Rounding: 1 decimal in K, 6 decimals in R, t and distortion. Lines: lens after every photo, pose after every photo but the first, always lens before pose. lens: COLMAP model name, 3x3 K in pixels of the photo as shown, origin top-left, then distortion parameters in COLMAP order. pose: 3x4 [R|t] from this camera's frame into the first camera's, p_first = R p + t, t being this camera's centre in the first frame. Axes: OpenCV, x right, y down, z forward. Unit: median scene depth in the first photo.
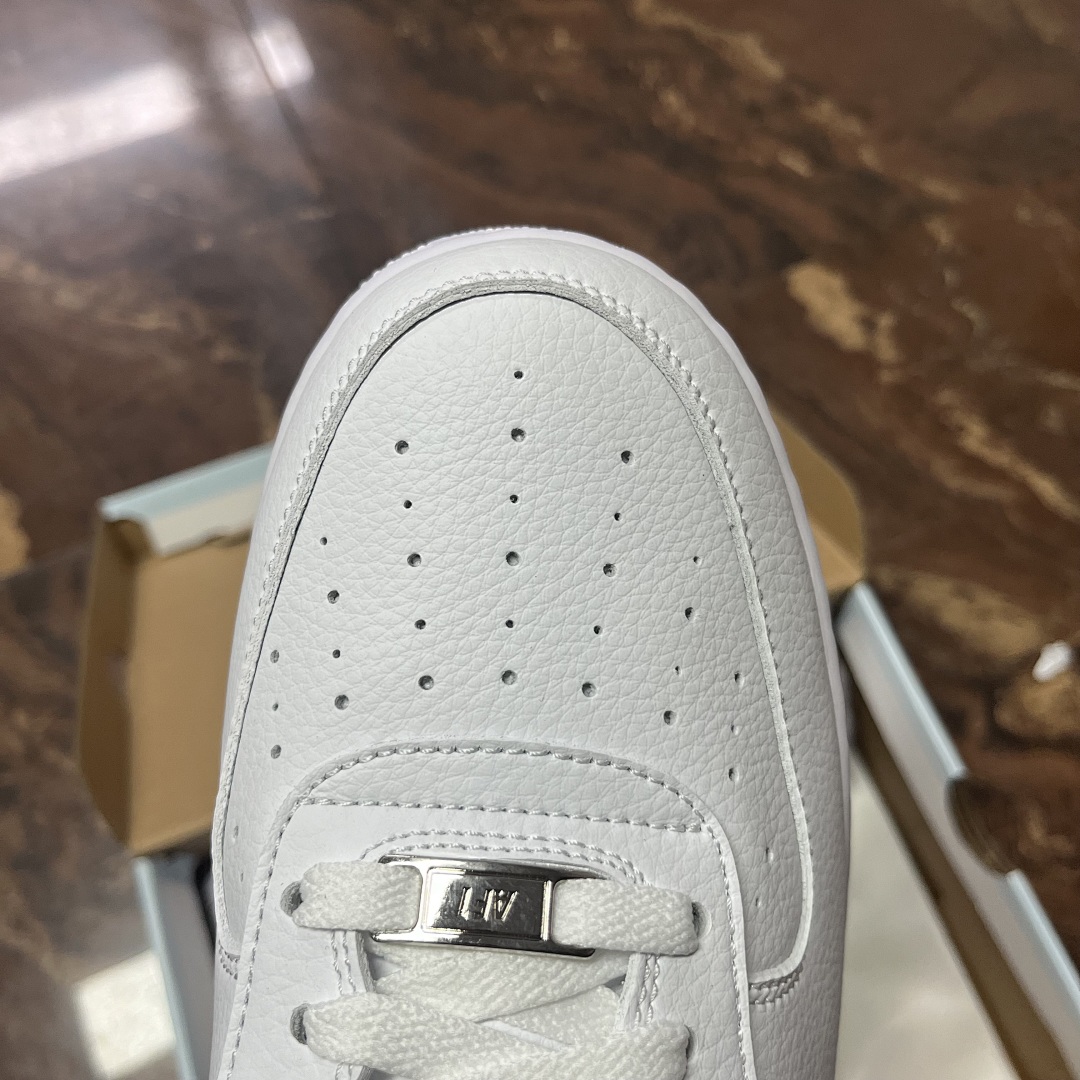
lens RADIAL K [[1101.6, 0, 531.2], [0, 1101.6, 534.9], [0, 0, 1]] dist [-0.007726, 0.000000]
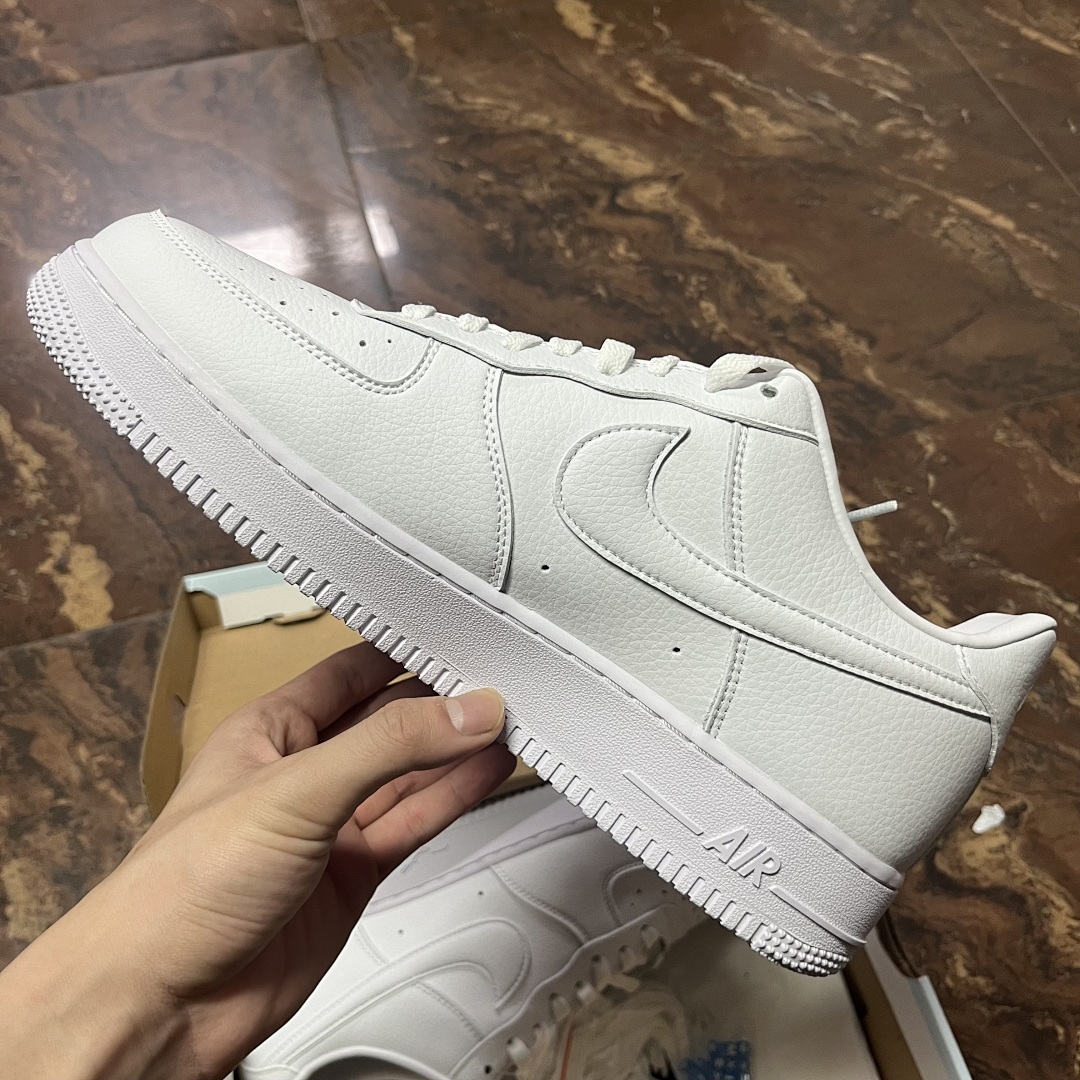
lens RADIAL K [[1101.6, 0, 527.4], [0, 1101.6, 530.9], [0, 0, 1]] dist [-0.007726, 0.000000]
pose [[0.991868, 0.121621, -0.037493, 0.010831], [-0.126081, 0.979157, -0.159235, 0.057780], [0.017346, 0.162668, 0.986528, -0.147463]]
